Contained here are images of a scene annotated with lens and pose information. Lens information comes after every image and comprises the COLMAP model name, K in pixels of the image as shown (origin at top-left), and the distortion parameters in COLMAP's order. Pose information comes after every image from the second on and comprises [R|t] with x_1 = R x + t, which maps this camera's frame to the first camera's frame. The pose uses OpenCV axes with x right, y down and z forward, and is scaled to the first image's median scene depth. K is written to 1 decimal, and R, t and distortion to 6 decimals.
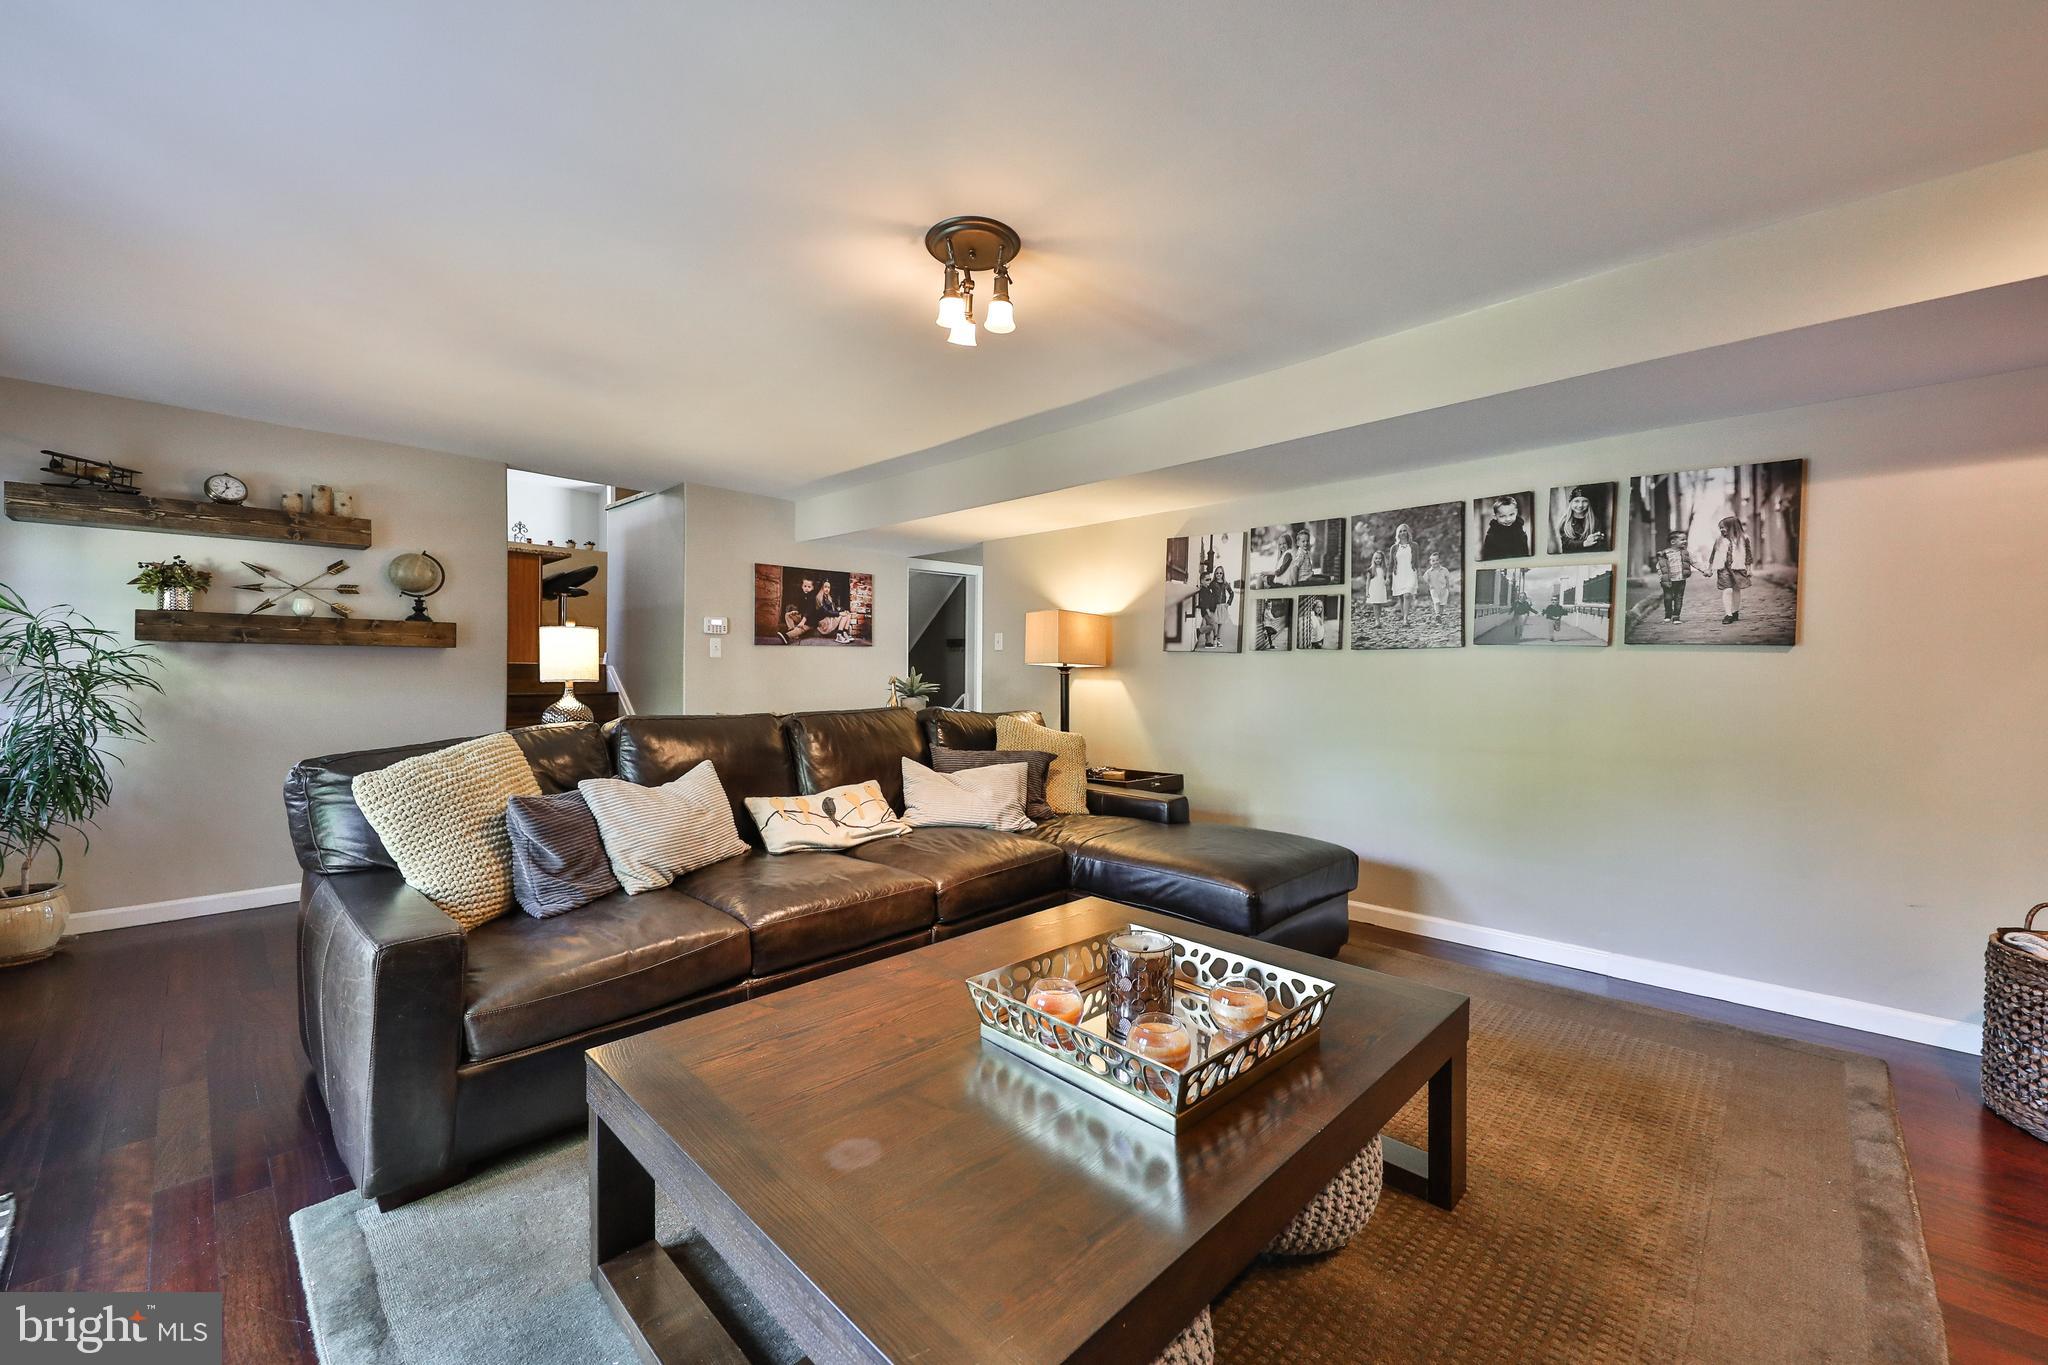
lens RADIAL K [[799.1, 0, 1028.9], [0, 799.1, 674.8], [0, 0, 1]] dist [-0.000044, -0.000171]
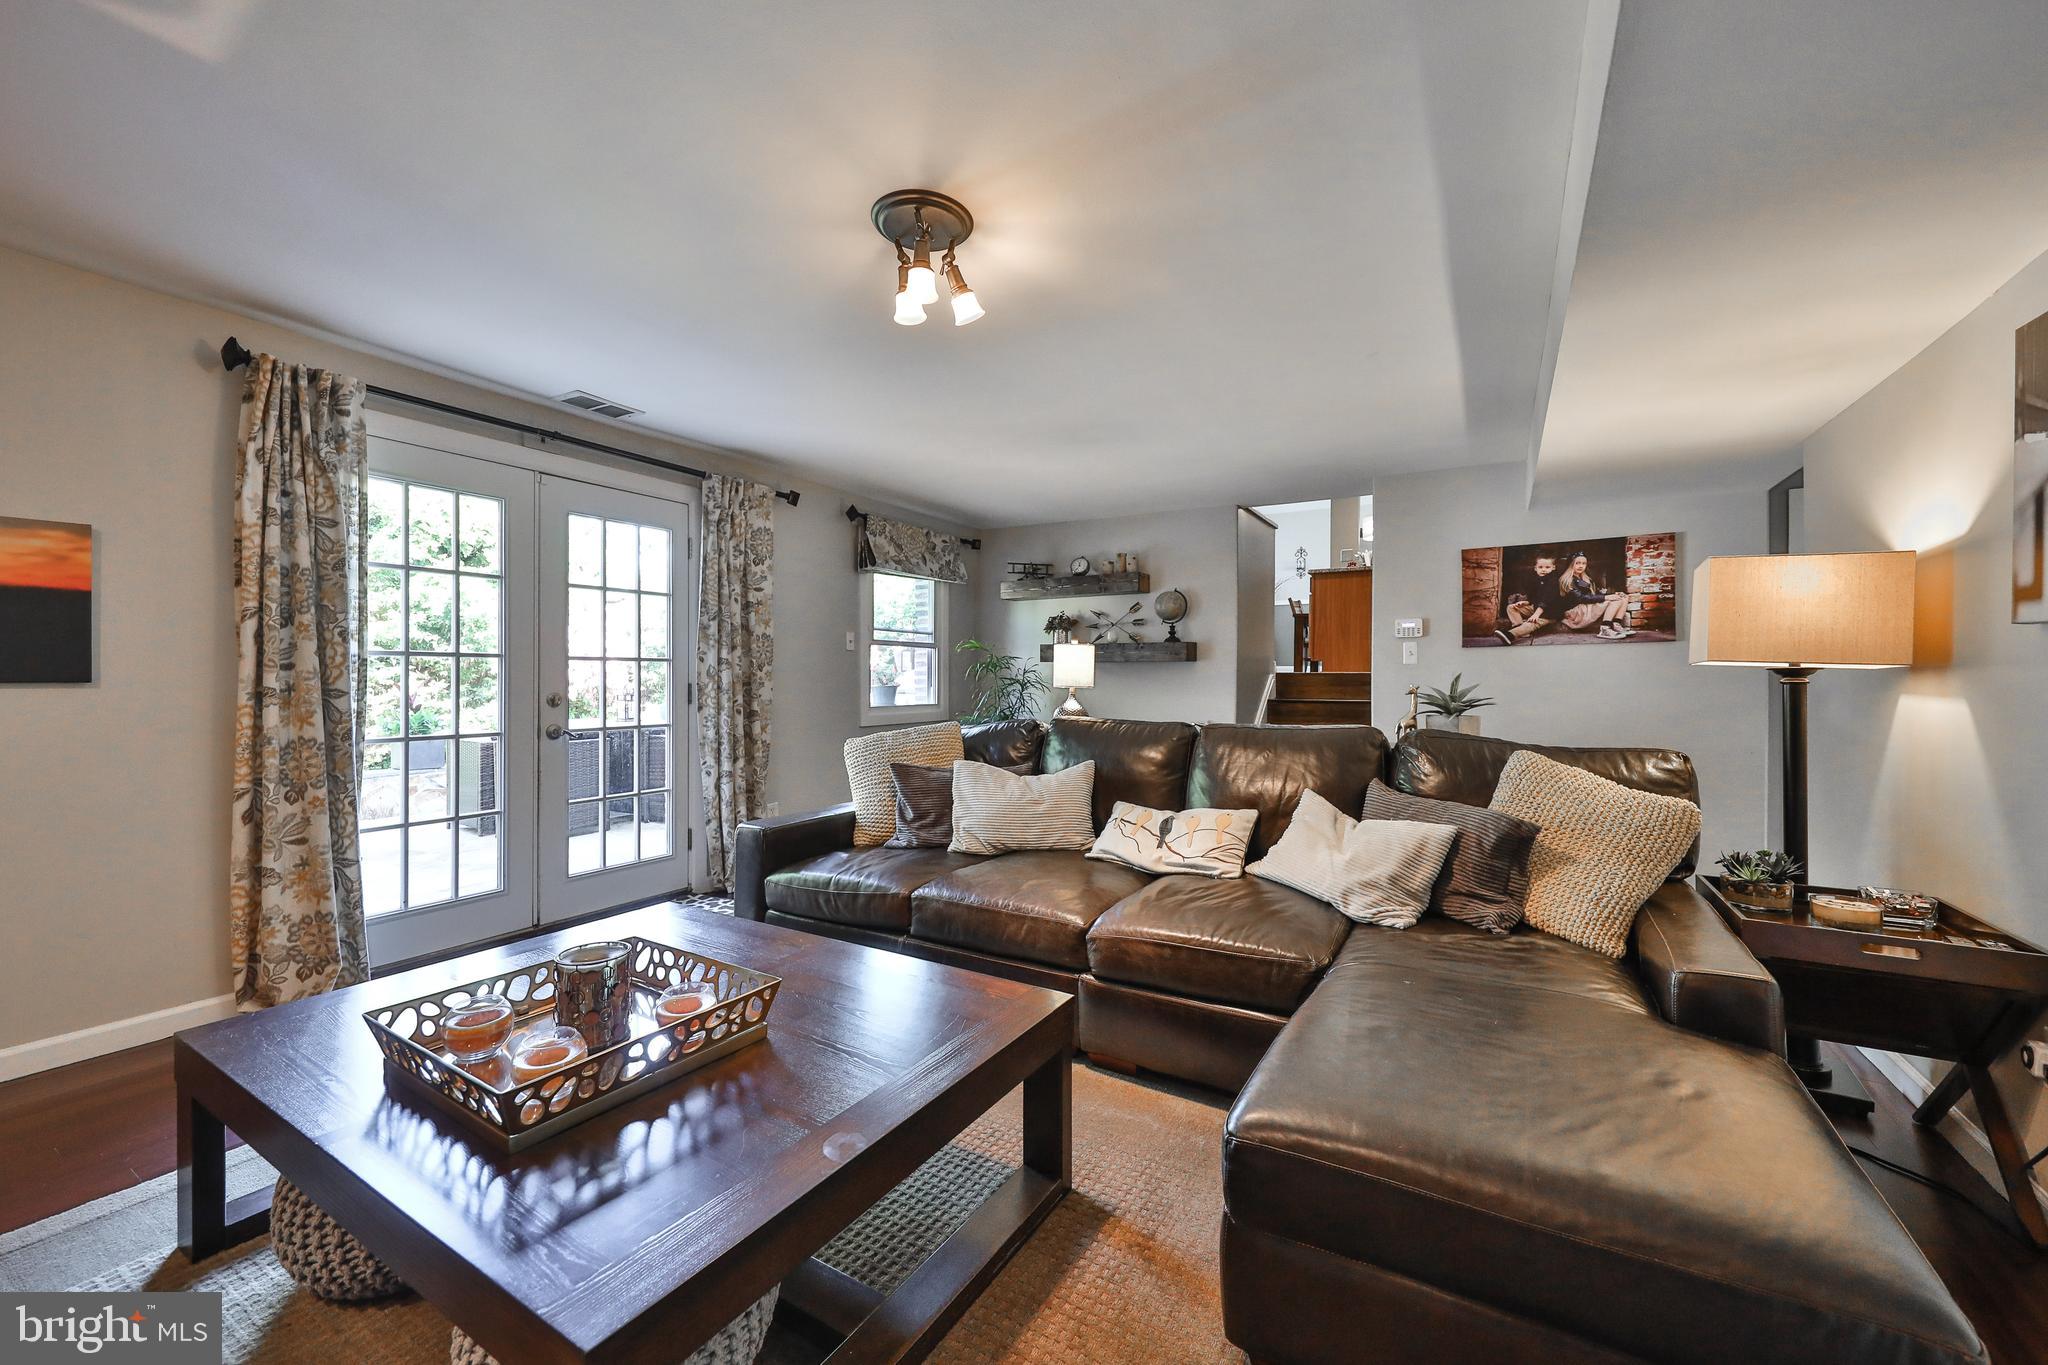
lens RADIAL K [[778.1, 0, 1026.2], [0, 778.1, 674.9], [0, 0, 1]] dist [0.002808, 0.000047]
pose [[0.232087, -0.007706, -0.972664, 0.339404], [-0.003414, 0.999956, -0.008736, -0.000194], [0.972689, 0.005348, 0.232051, 0.366400]]
